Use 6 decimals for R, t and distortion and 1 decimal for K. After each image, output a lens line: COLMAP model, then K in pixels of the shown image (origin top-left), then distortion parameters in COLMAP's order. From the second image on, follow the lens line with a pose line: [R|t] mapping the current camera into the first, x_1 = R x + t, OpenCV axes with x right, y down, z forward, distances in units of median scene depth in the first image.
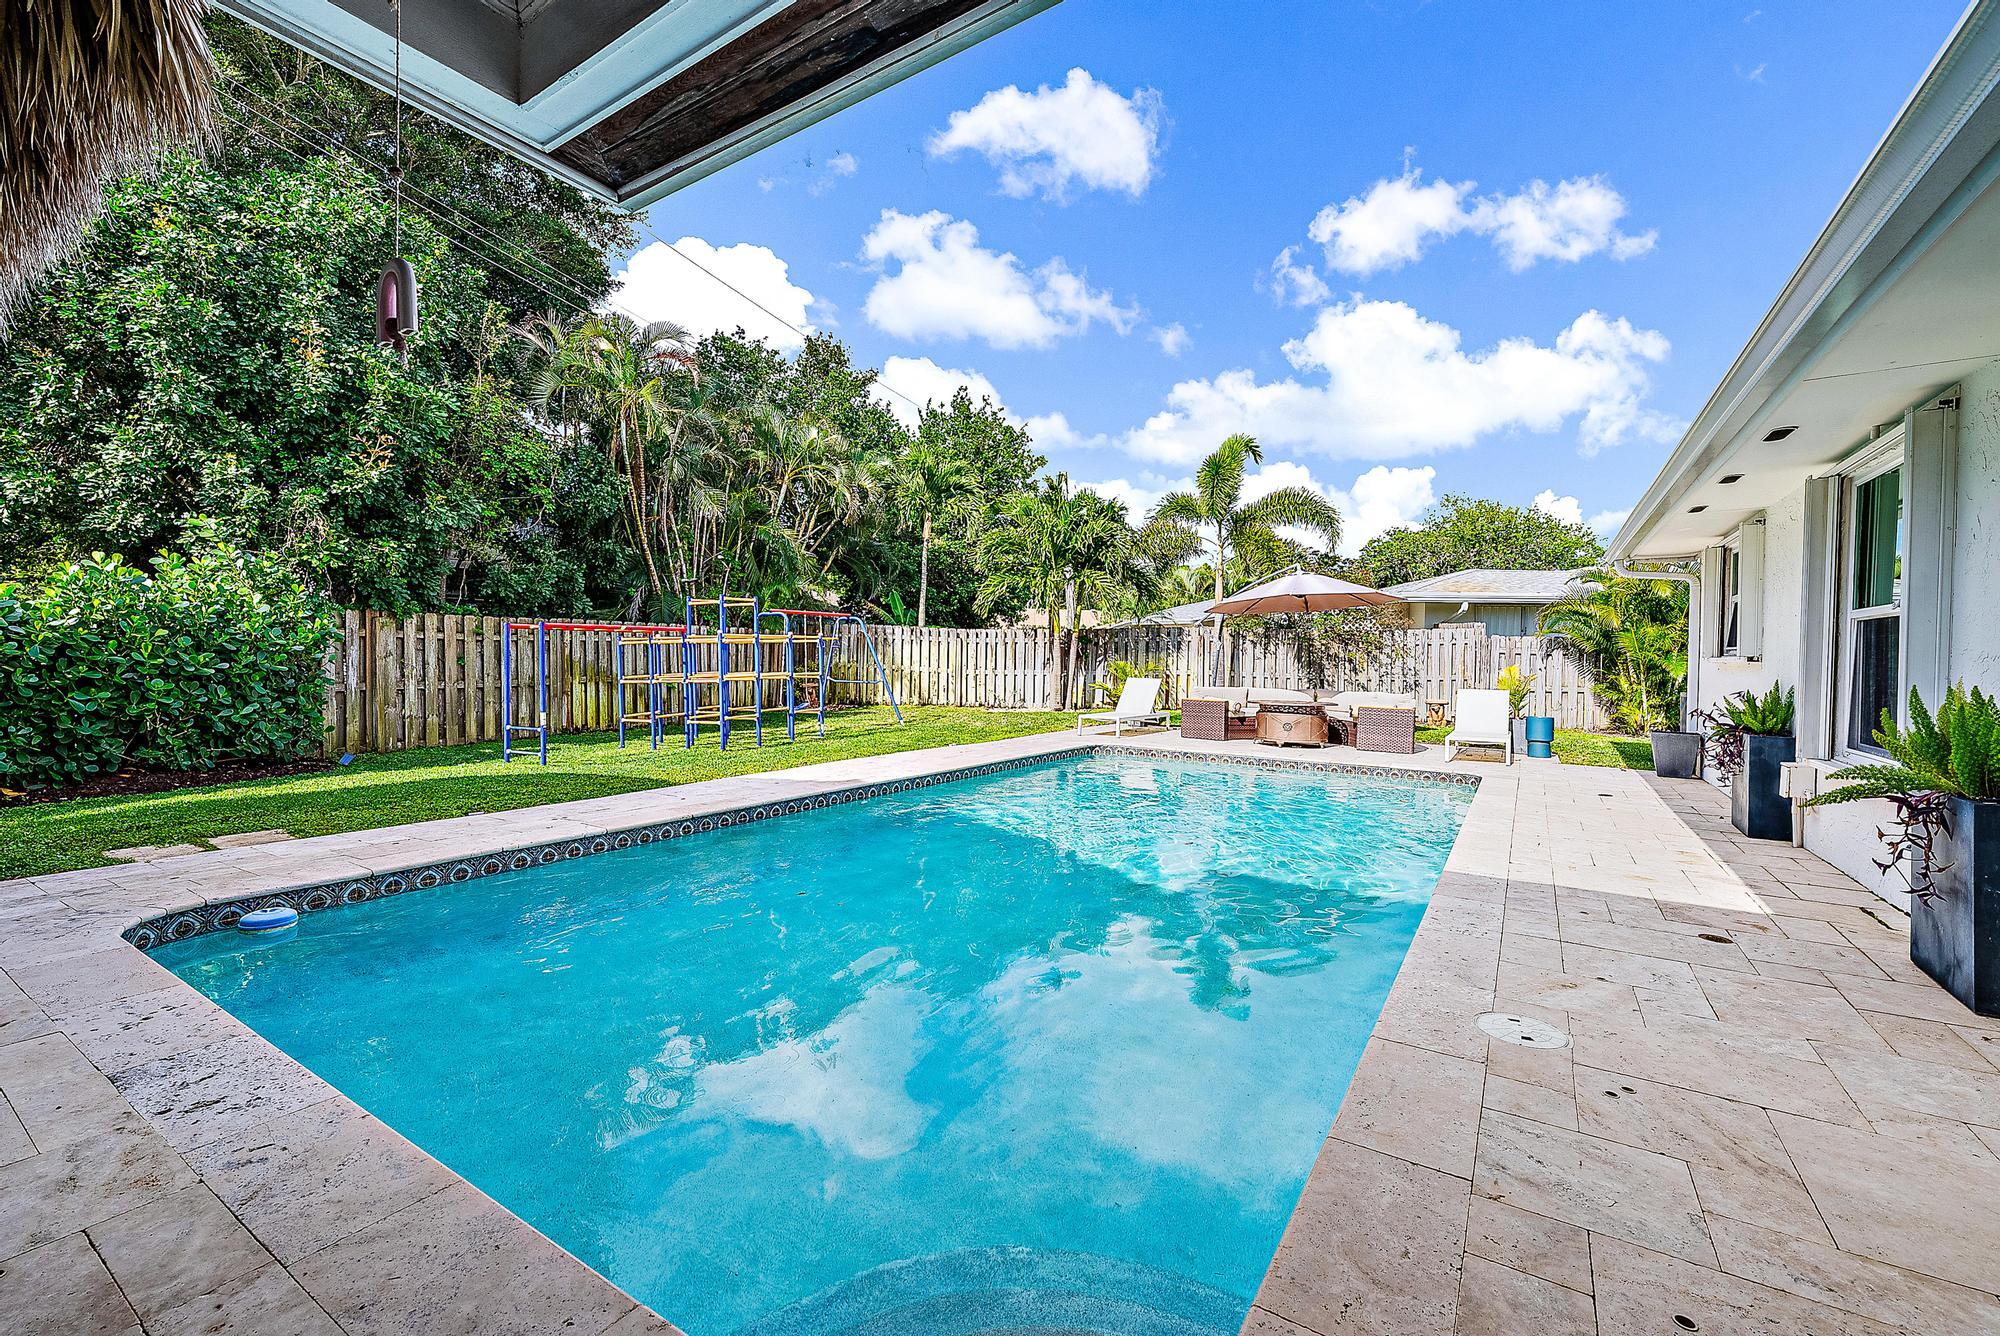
lens RADIAL K [[807.0, 0, 993.7], [0, 807.0, 673.0], [0, 0, 1]] dist [0.000457, -0.000419]
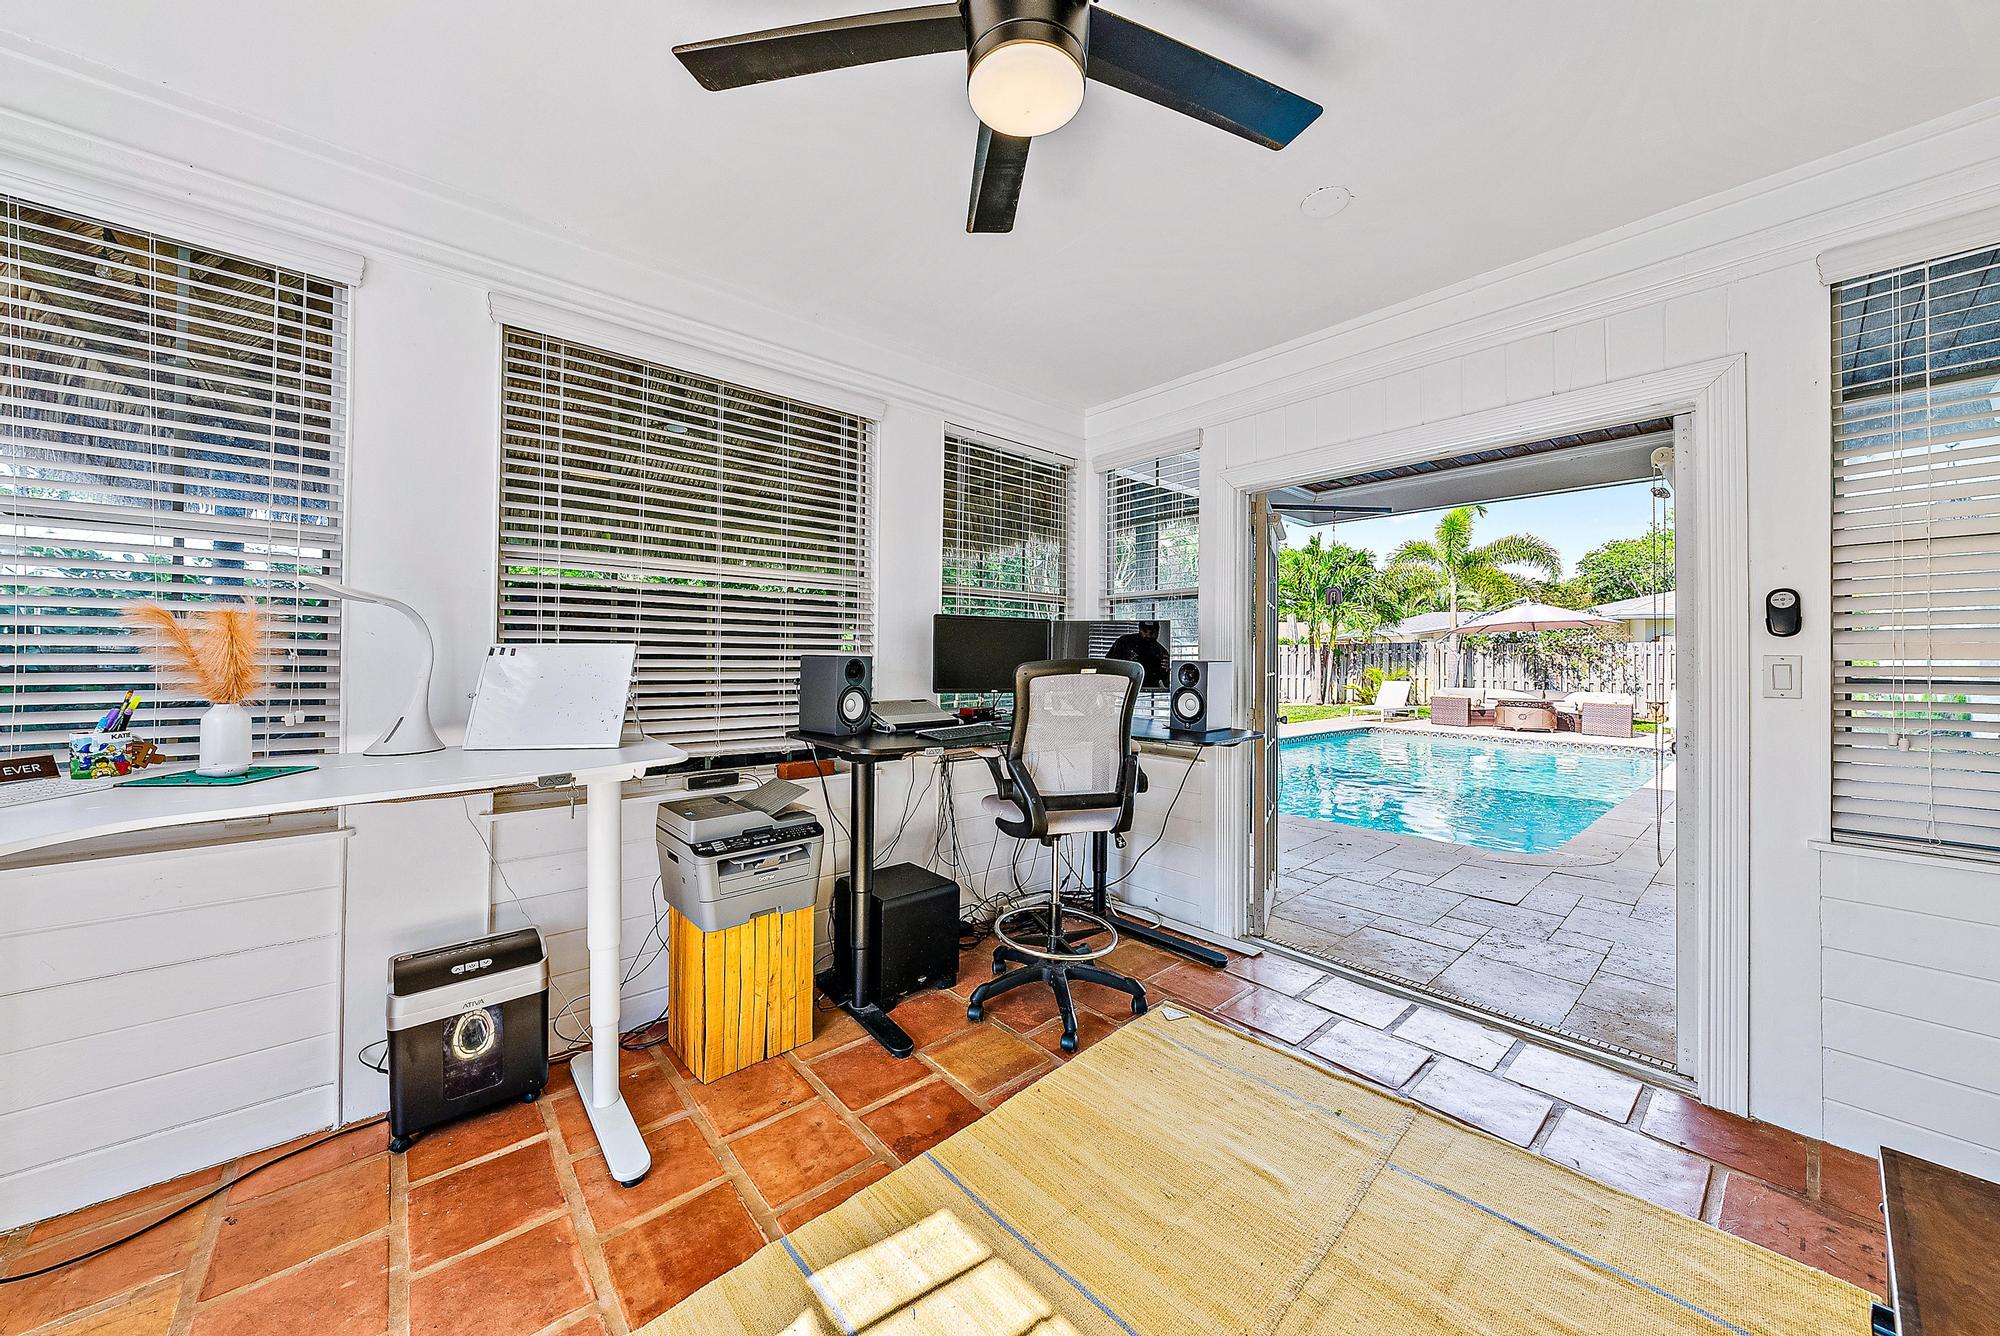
lens RADIAL K [[692.5, 0, 1001.4], [0, 692.5, 652.5], [0, 0, 1]] dist [-0.001726, -0.000060]
pose [[0.963666, -0.006844, -0.267023, -0.132547], [-0.002535, 0.999392, -0.034764, -0.000199], [0.267099, 0.034178, 0.963063, -0.285451]]
